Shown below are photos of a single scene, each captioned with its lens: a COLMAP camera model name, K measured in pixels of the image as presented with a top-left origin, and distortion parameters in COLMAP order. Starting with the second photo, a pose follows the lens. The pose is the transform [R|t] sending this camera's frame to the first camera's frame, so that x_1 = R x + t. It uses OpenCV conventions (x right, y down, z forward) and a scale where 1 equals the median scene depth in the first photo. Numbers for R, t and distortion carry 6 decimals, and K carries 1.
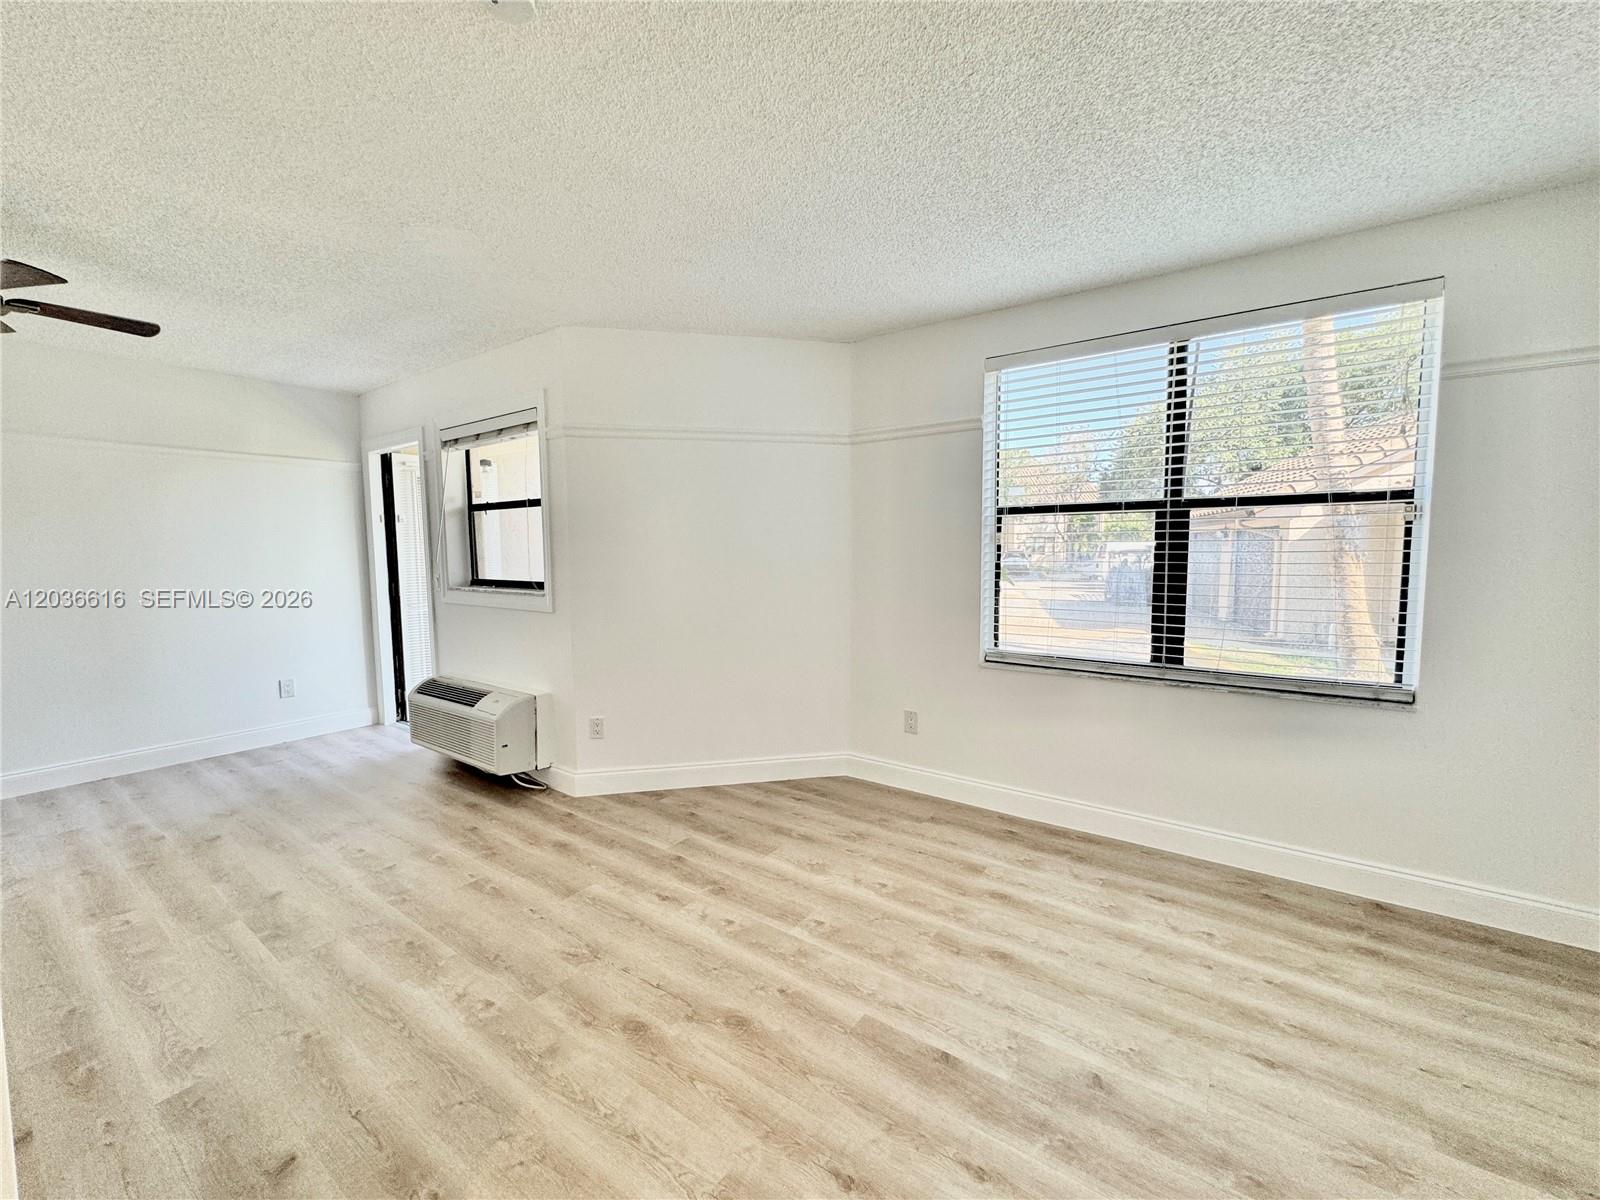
lens RADIAL K [[640.0, 0, 799.1], [0, 640.0, 600.2], [0, 0, 1]] dist [-0.002461, -0.000053]
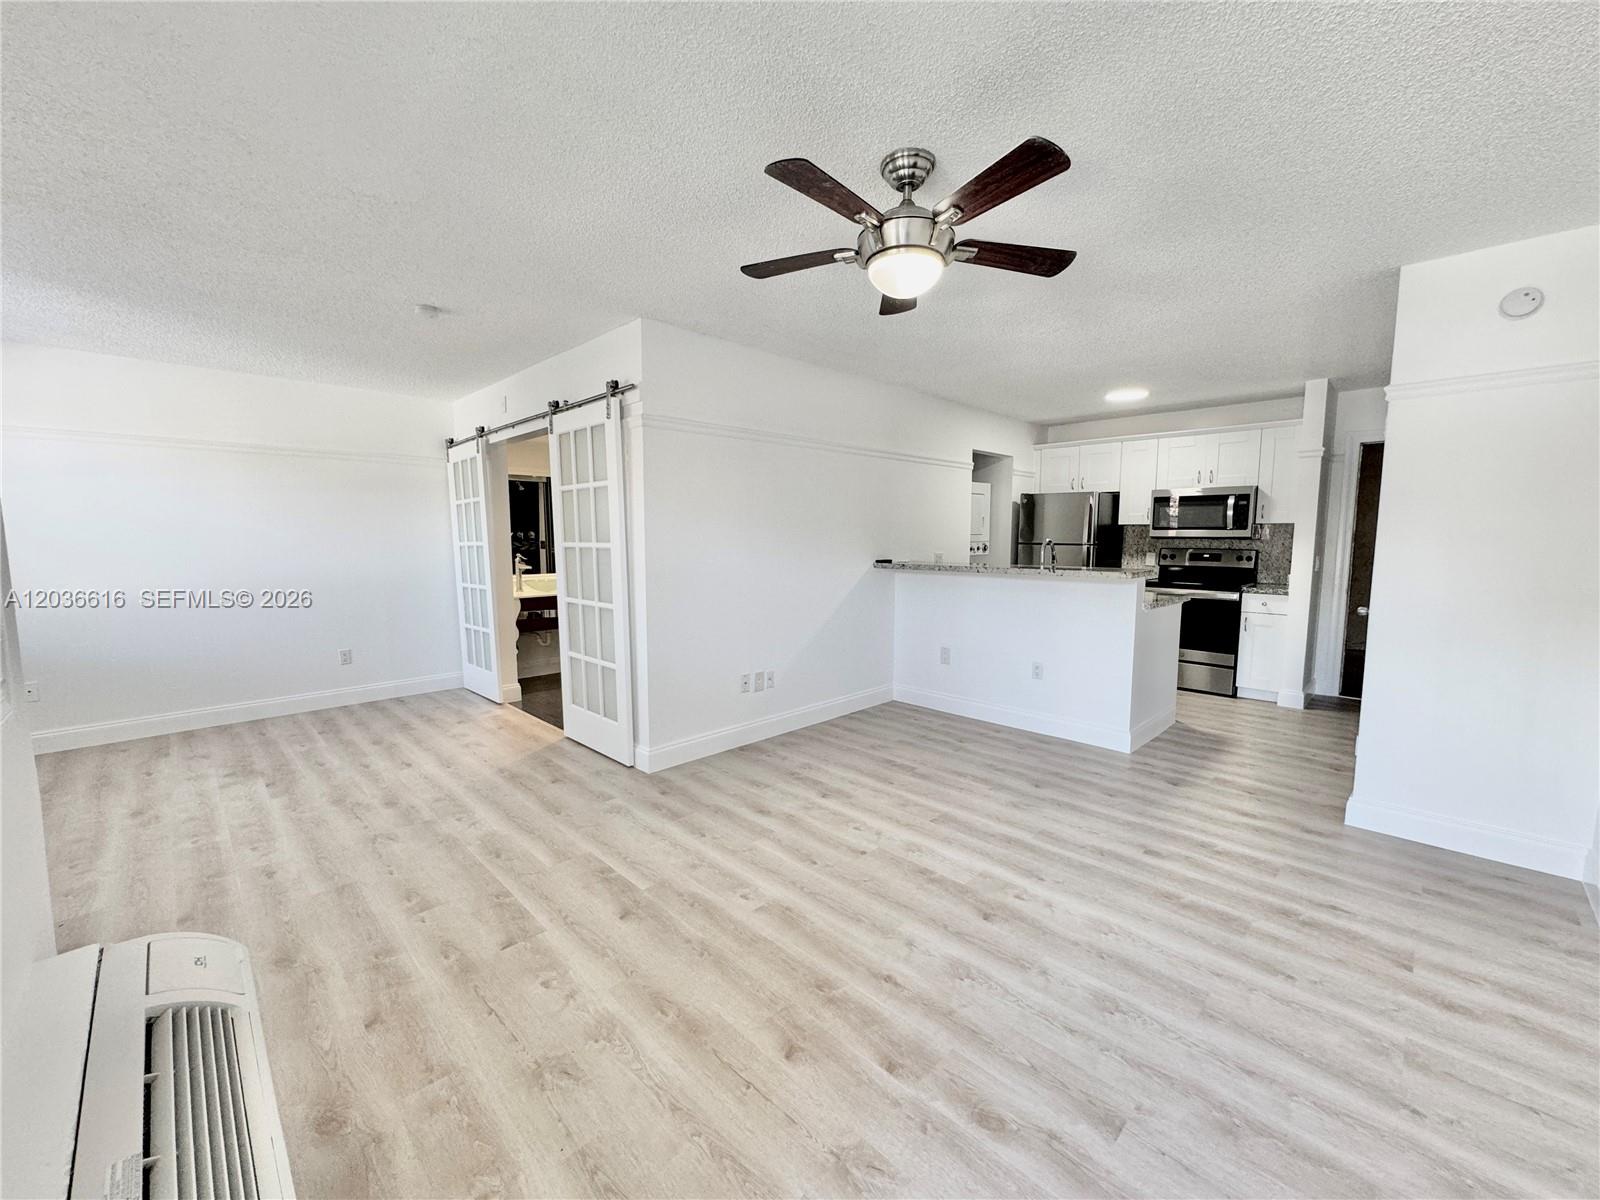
lens RADIAL K [[640.0, 0, 799.1], [0, 640.0, 600.2], [0, 0, 1]] dist [-0.002461, -0.000053]
pose [[-0.985632, -0.013141, 0.168395, -1.137720], [0.017649, 0.983500, 0.180047, -0.133303], [-0.167982, 0.180432, -0.969137, 1.653395]]
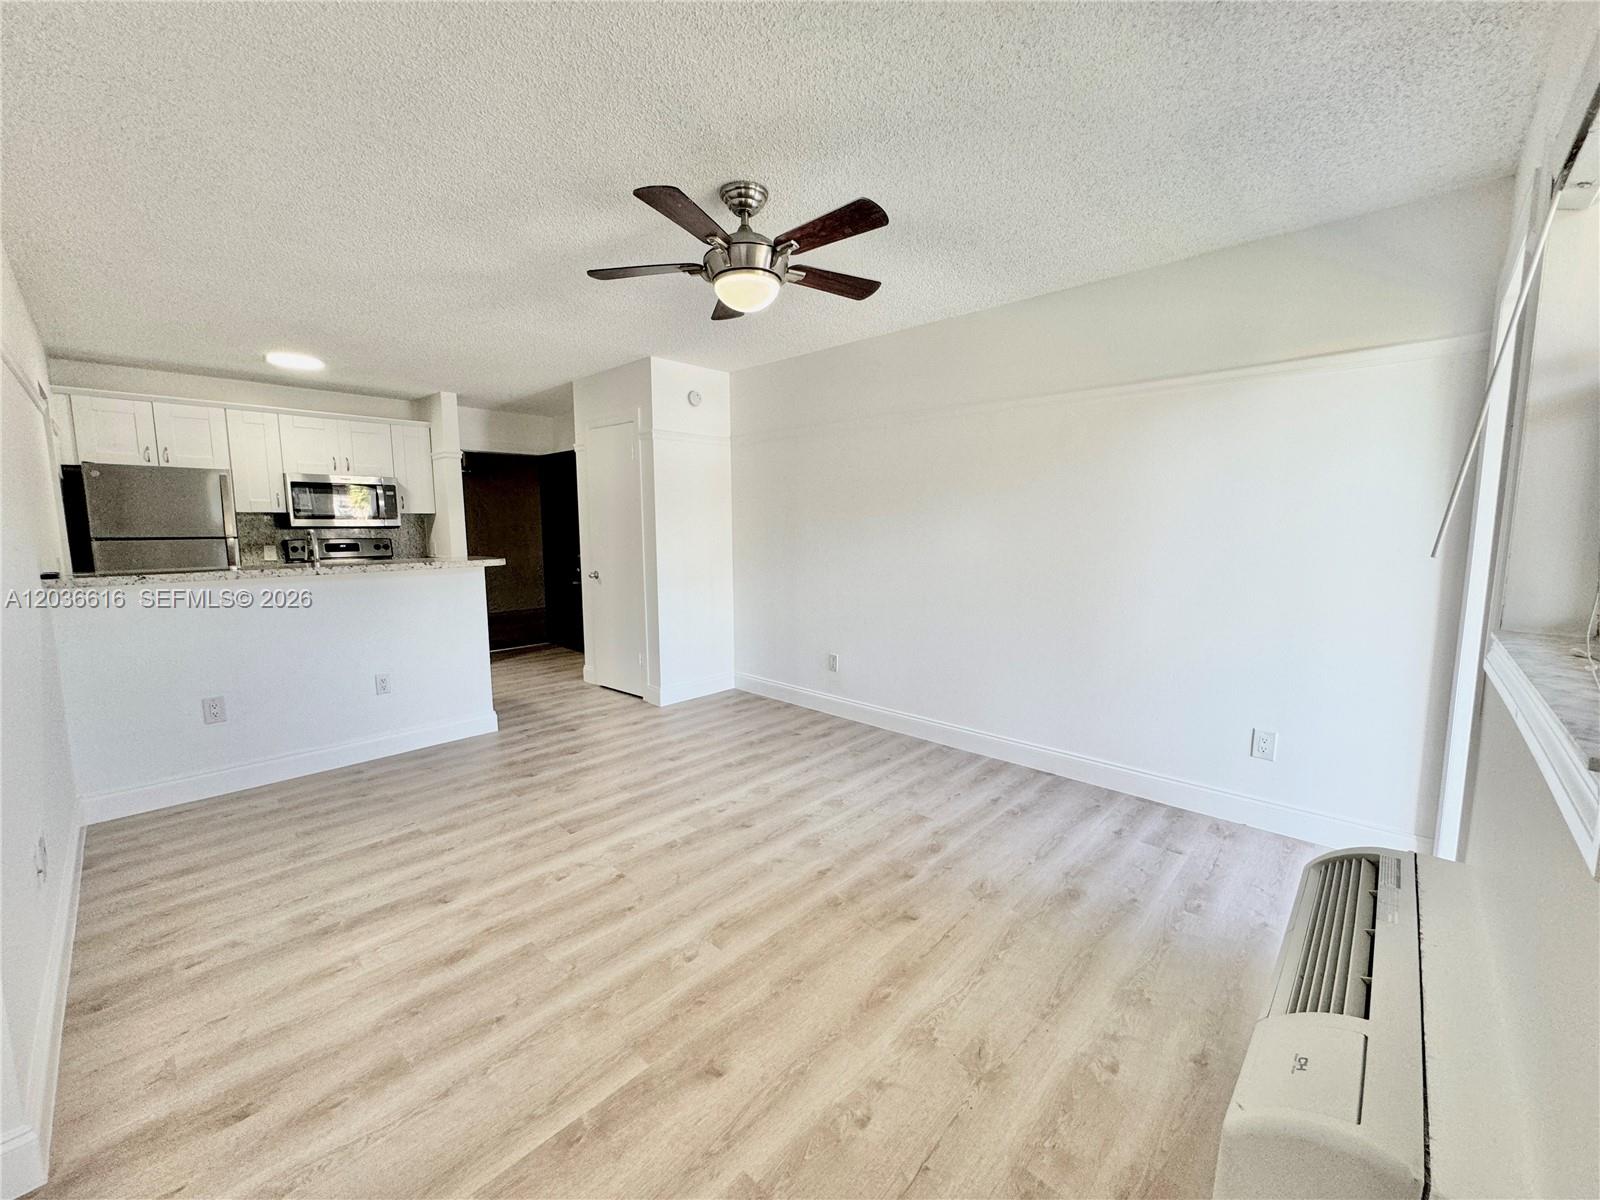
lens RADIAL K [[640.0, 0, 799.1], [0, 640.0, 600.2], [0, 0, 1]] dist [-0.002461, -0.000053]
pose [[-0.139748, 0.125455, -0.982208, -0.251263], [-0.073544, 0.987886, 0.136644, -0.086977], [0.987452, 0.091331, -0.128828, 1.051972]]
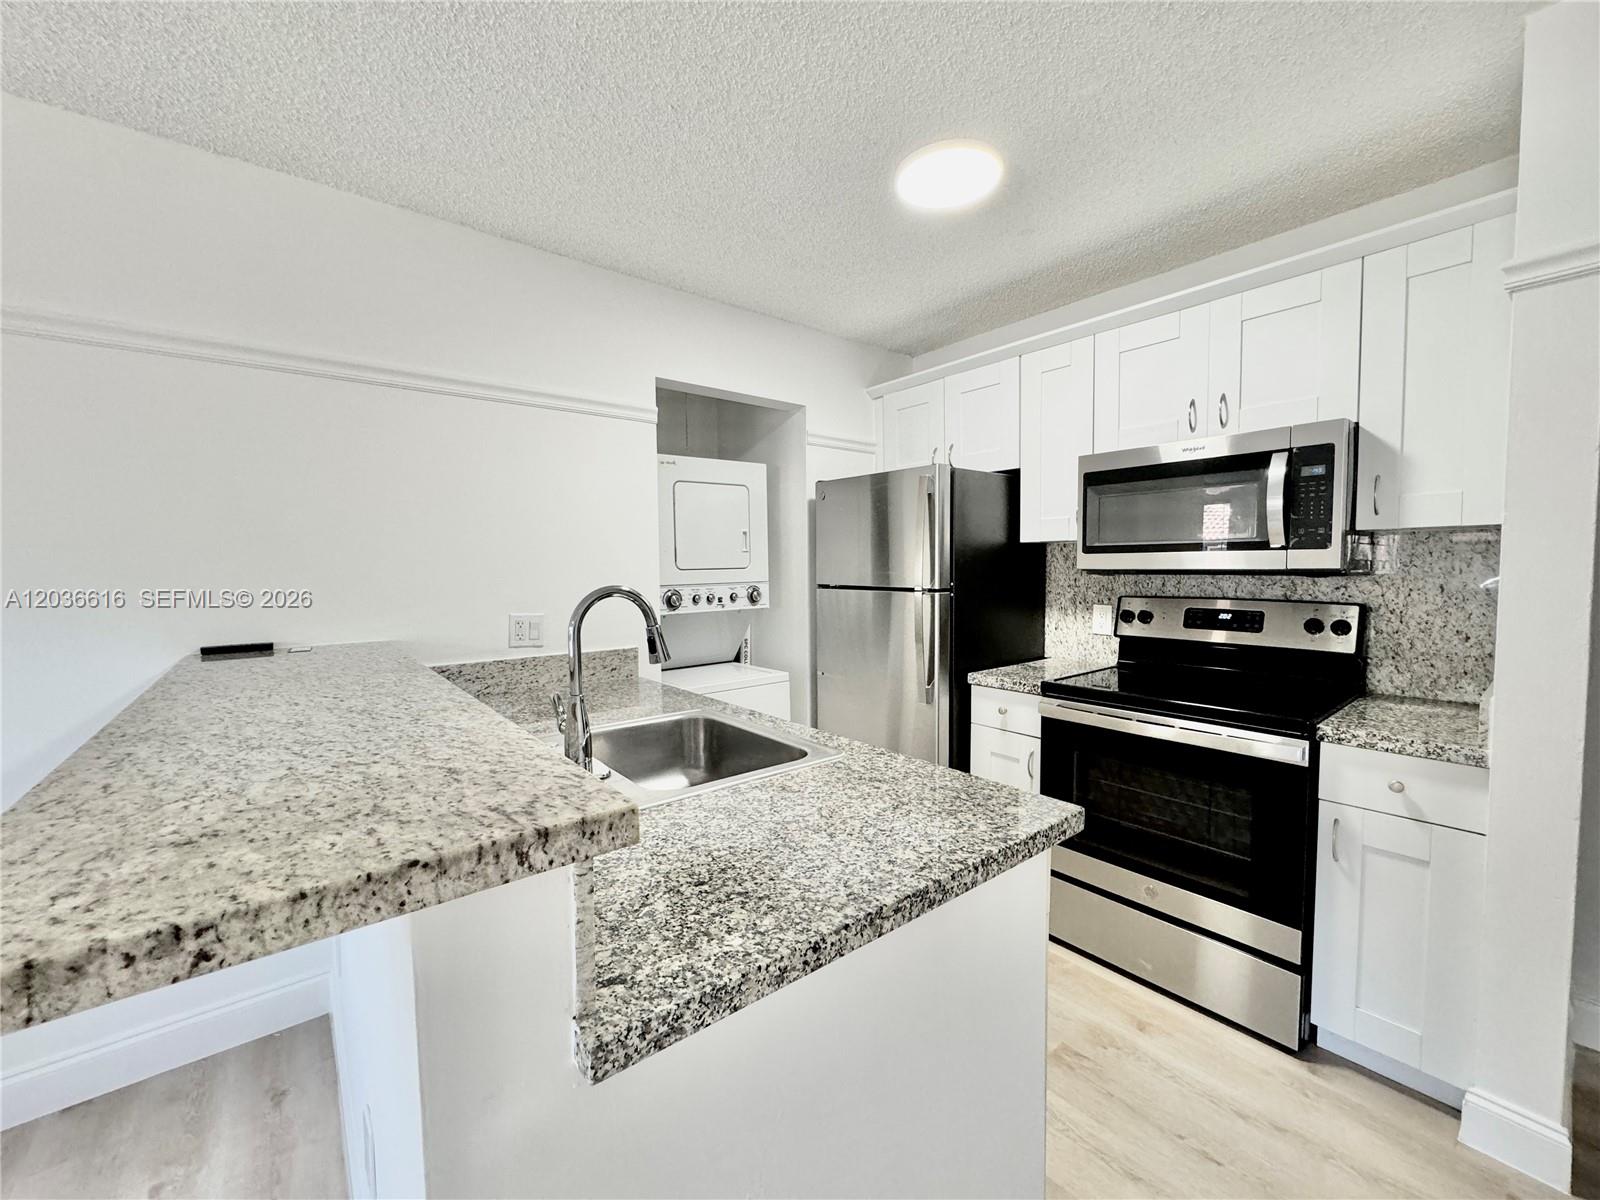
lens RADIAL K [[640.0, 0, 799.1], [0, 640.0, 600.2], [0, 0, 1]] dist [-0.002461, -0.000053]
pose [[-0.963051, 0.001032, 0.269316, -1.817761], [0.036958, 0.991038, 0.128364, -0.018822], [-0.266770, 0.133575, -0.954459, 0.249802]]
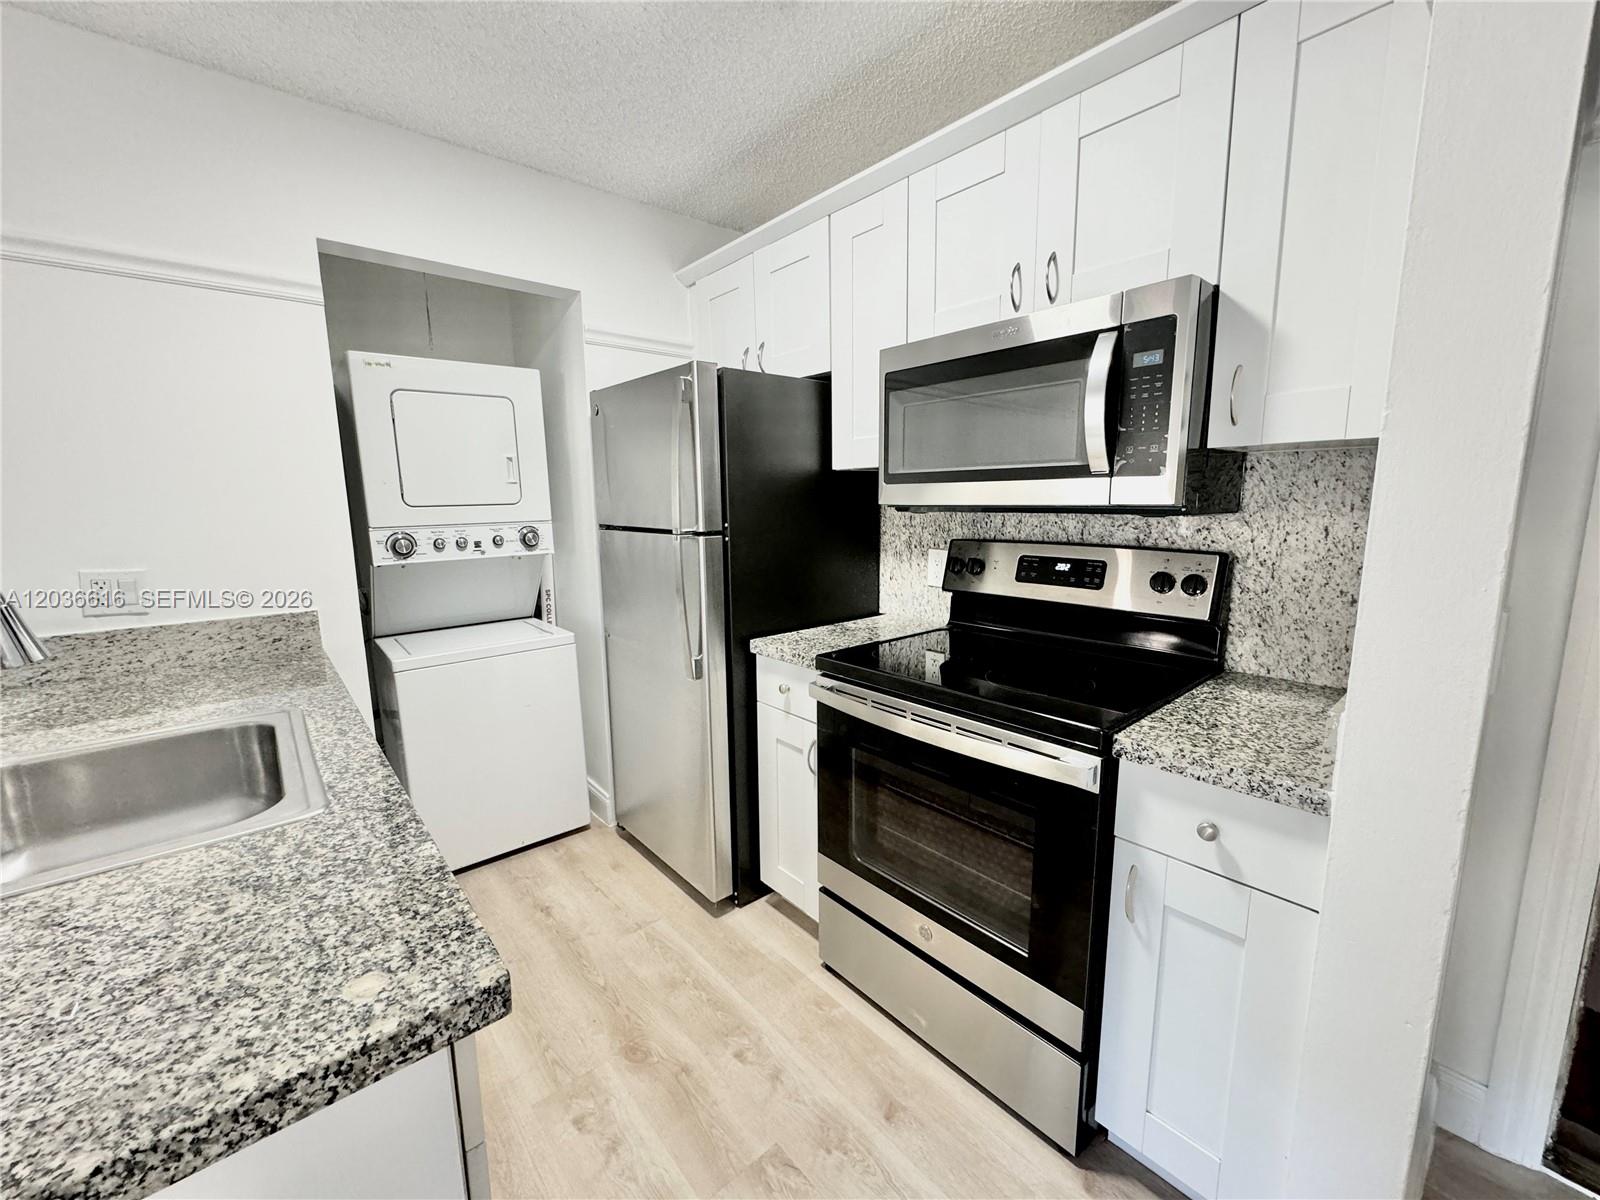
lens RADIAL K [[640.0, 0, 799.1], [0, 640.0, 600.2], [0, 0, 1]] dist [-0.002461, -0.000053]
pose [[-0.971253, -0.019315, 0.237267, -2.033597], [0.037172, 0.972171, 0.231303, 0.005800], [-0.235131, 0.233473, -0.943506, -0.033947]]
